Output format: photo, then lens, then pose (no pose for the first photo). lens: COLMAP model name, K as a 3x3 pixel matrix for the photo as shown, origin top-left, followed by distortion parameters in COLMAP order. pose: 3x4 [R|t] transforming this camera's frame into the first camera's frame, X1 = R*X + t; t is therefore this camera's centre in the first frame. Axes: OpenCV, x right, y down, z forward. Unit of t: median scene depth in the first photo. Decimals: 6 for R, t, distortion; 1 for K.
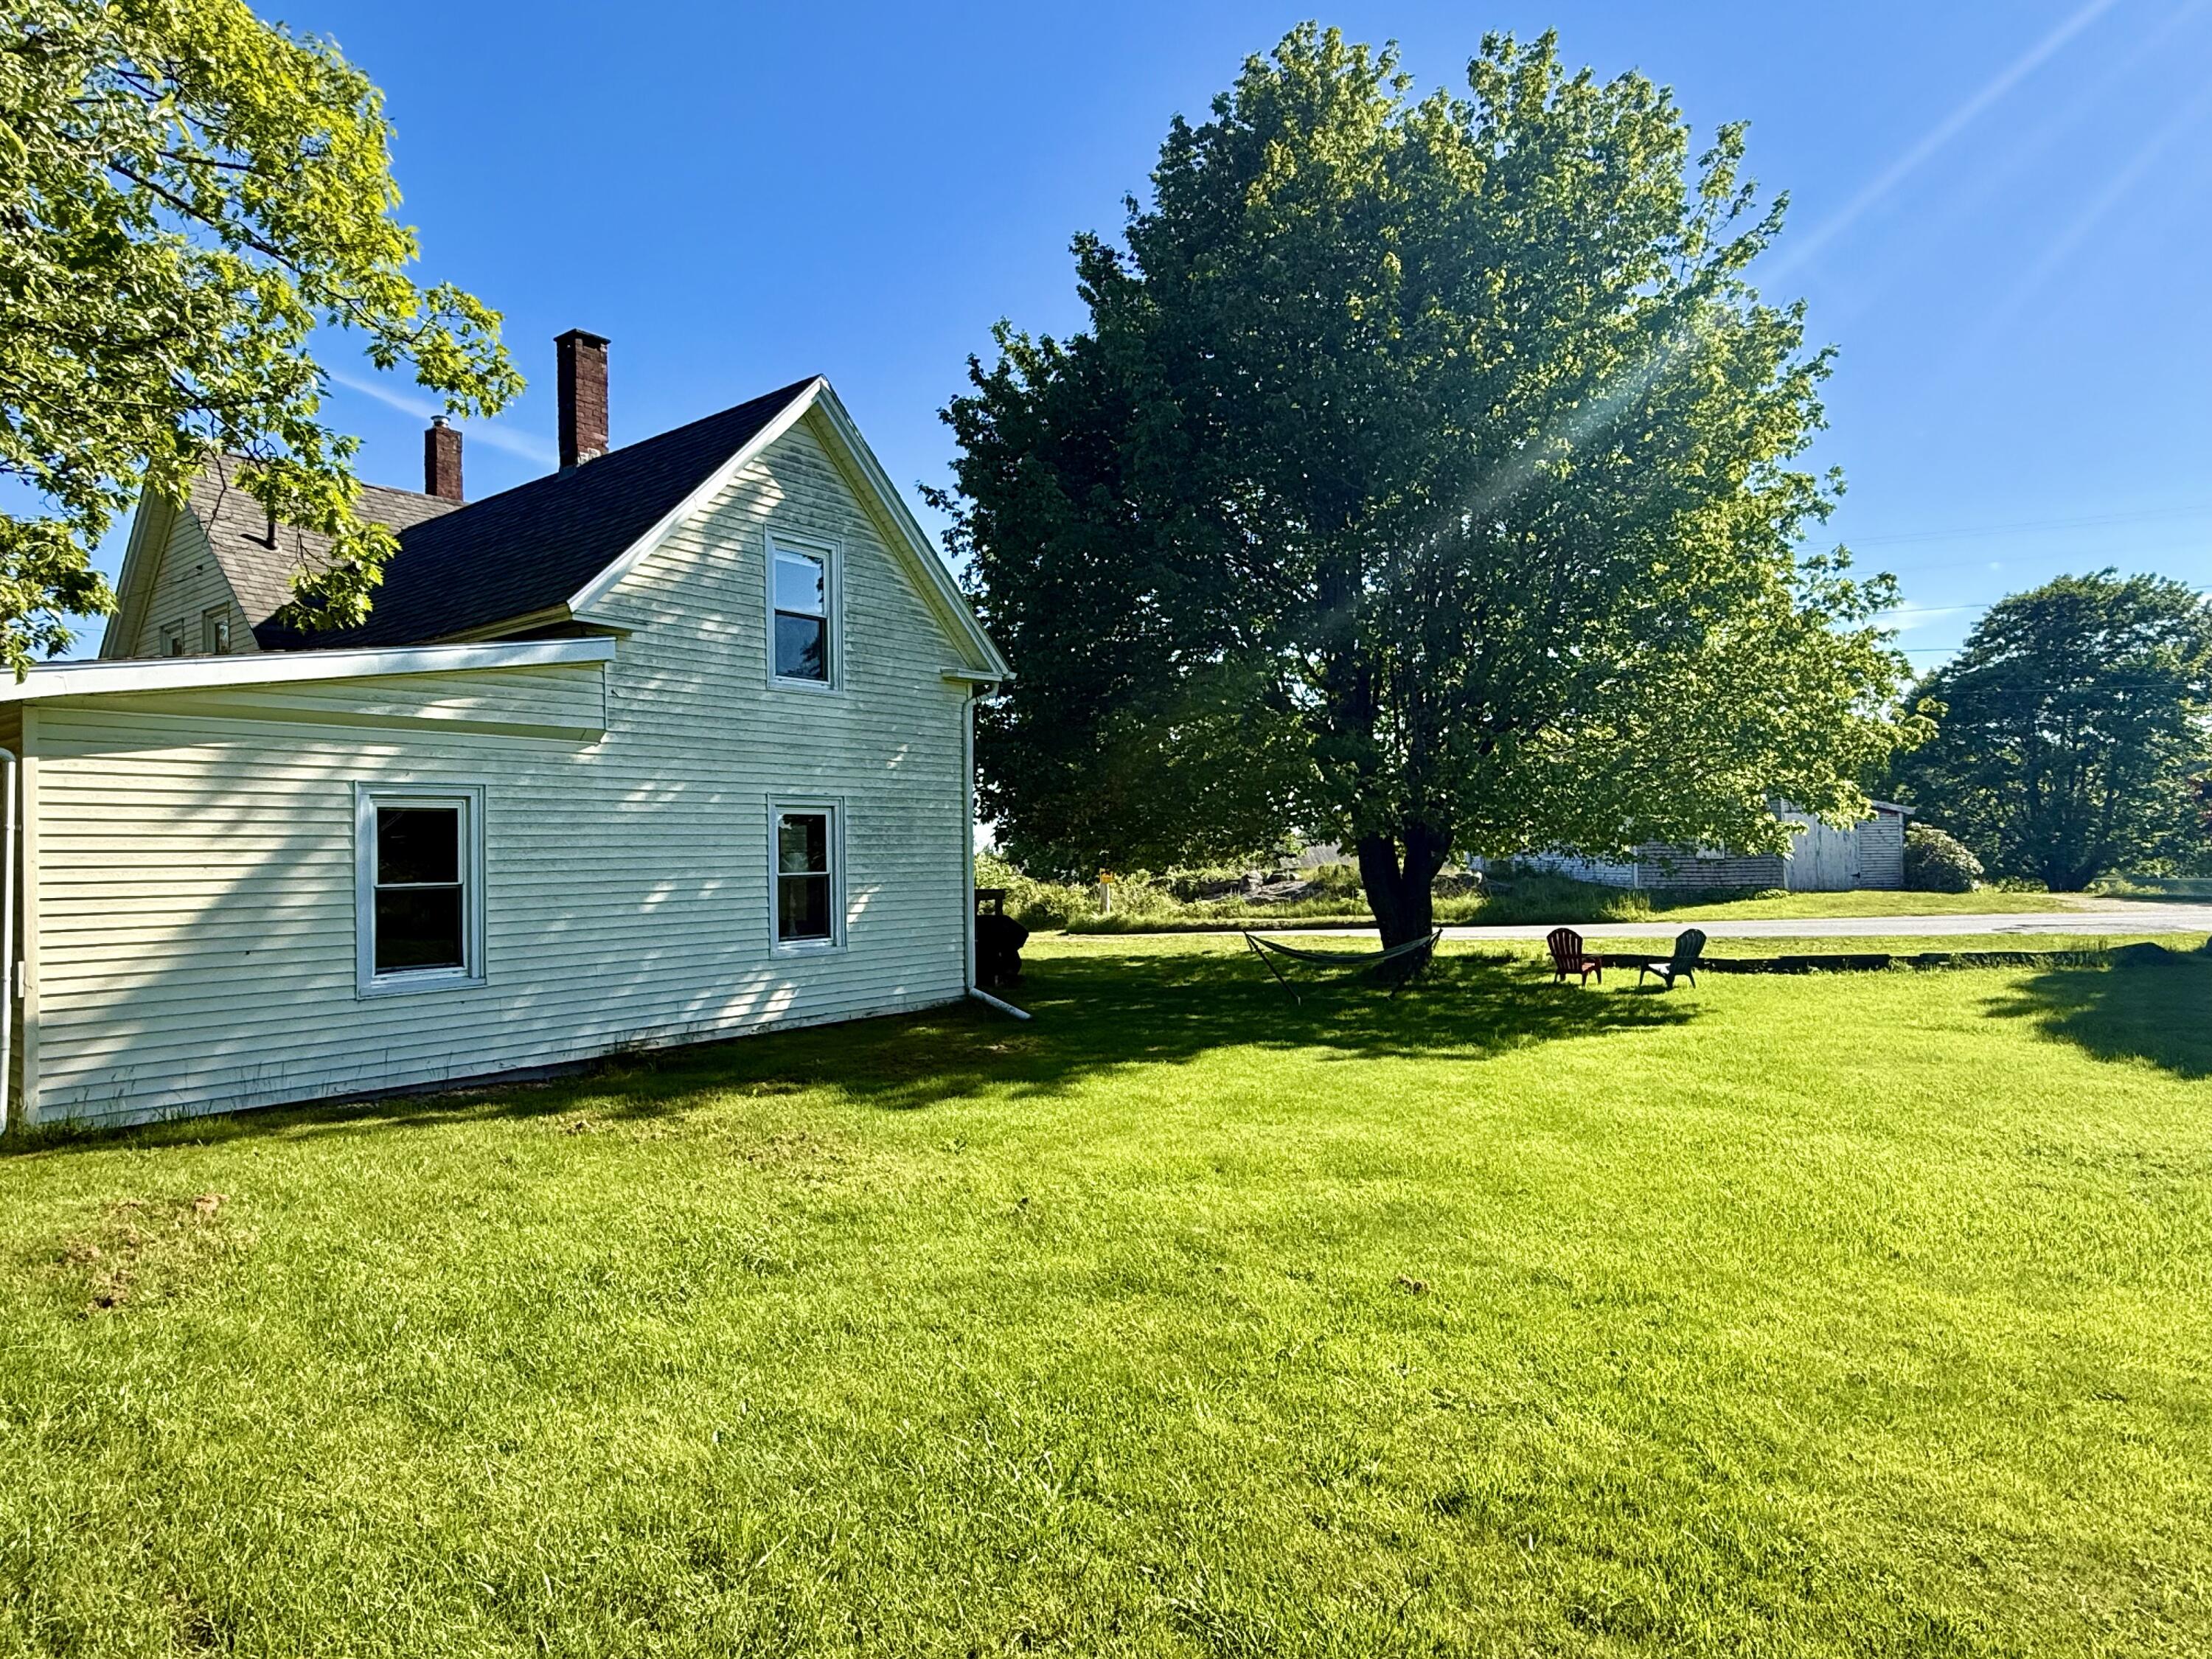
lens RADIAL K [[1102.0, 0, 1106.0], [0, 1102.0, 829.5], [0, 0, 1]] dist [-0.000332, -0.000144]
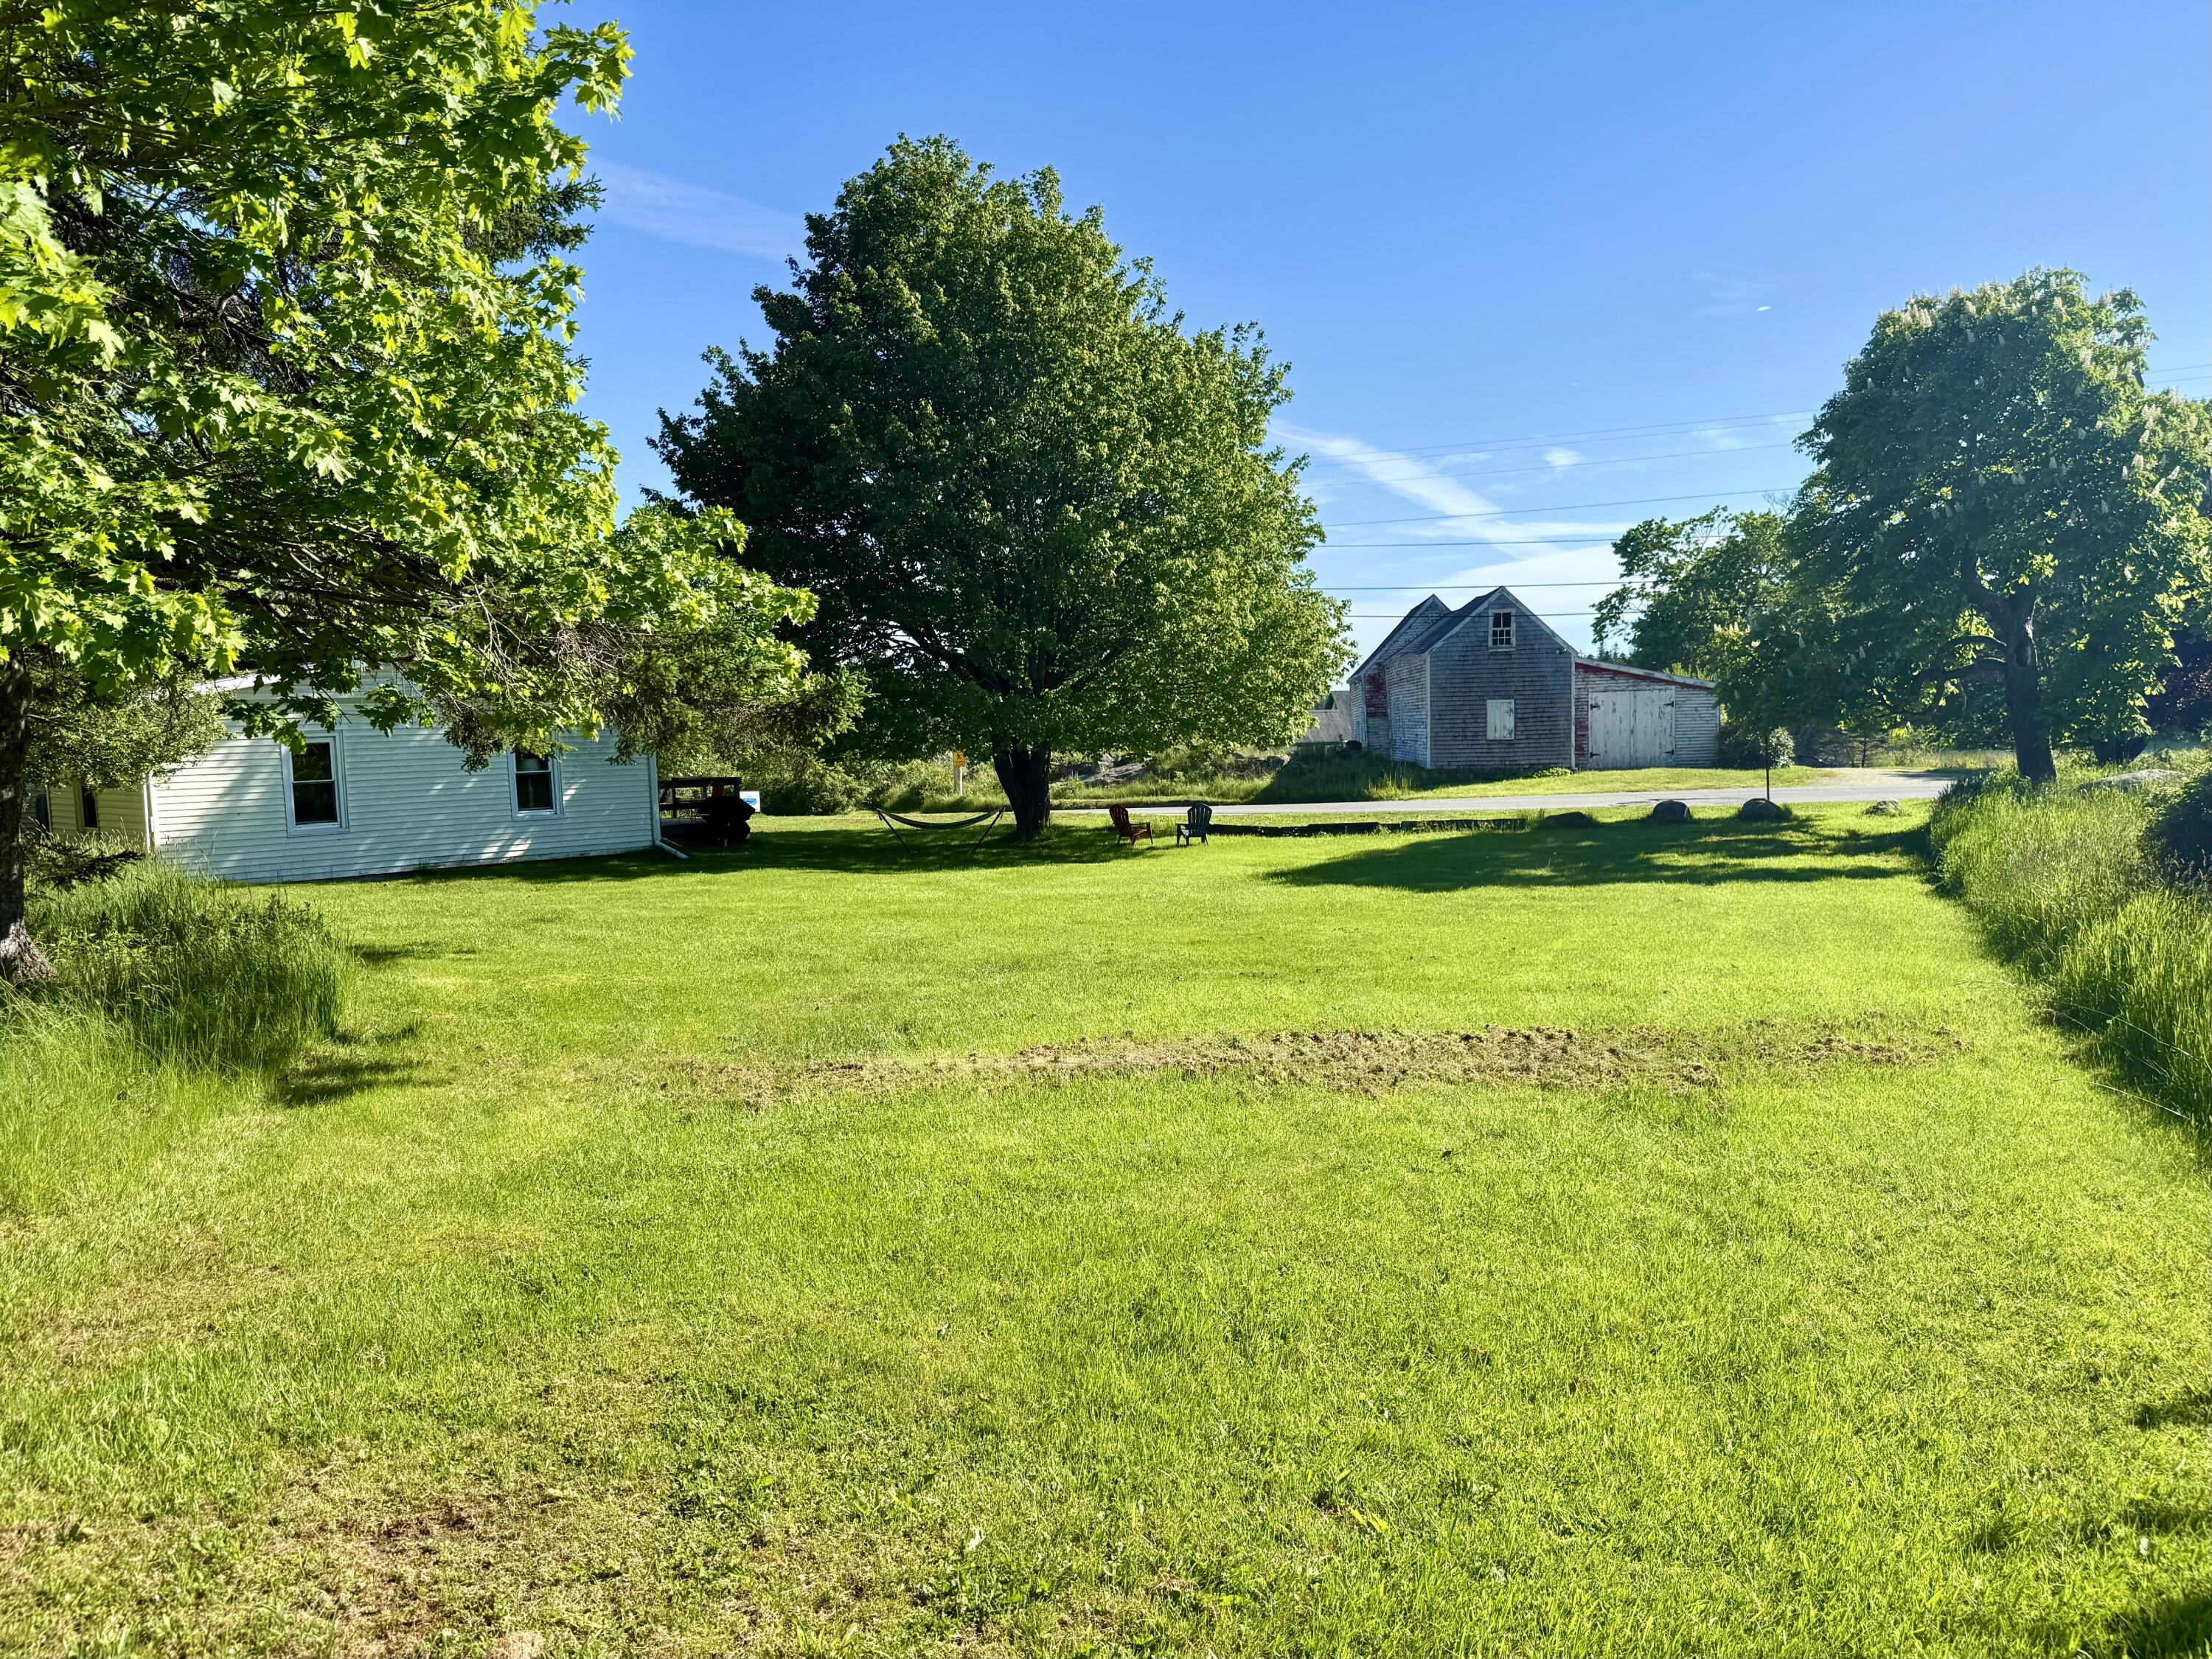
lens RADIAL K [[1550.0, 0, 1108.9], [0, 1550.0, 816.8], [0, 0, 1]] dist [0.053296, -0.072638]
pose [[0.997555, -0.004453, -0.069749, 0.570074], [0.010656, 0.995992, 0.088810, -0.069974], [0.069073, -0.089337, 0.993603, -0.970638]]
